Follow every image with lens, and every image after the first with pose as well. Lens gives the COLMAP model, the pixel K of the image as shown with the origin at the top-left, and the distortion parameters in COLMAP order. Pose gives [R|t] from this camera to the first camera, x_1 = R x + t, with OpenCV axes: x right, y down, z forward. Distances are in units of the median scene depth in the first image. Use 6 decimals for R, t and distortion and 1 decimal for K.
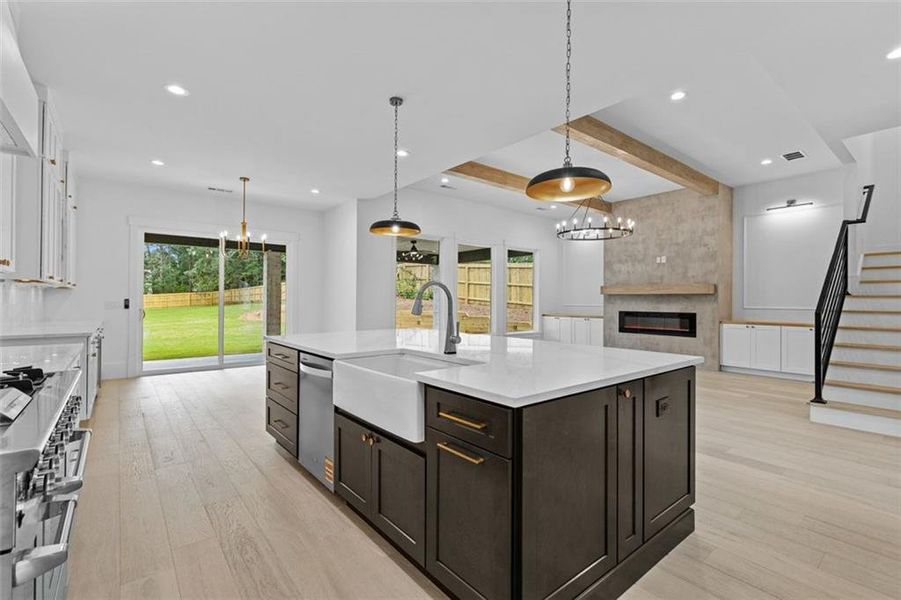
lens RADIAL K [[410.2, 0, 457.9], [0, 410.2, 297.7], [0, 0, 1]] dist [0.004926, 0.000483]
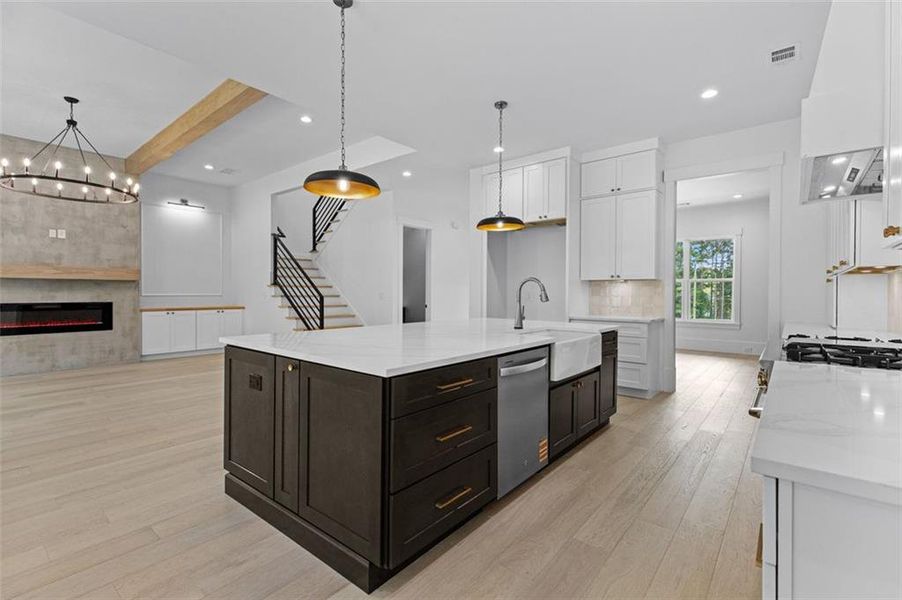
lens RADIAL K [[410.7, 0, 449.5], [0, 410.7, 299.5], [0, 0, 1]] dist [0.004926, 0.000483]
pose [[-0.183479, -0.025814, 0.982685, -0.413516], [-0.013018, 0.999631, 0.023829, 0.001463], [-0.982938, -0.008421, -0.183747, 0.454518]]
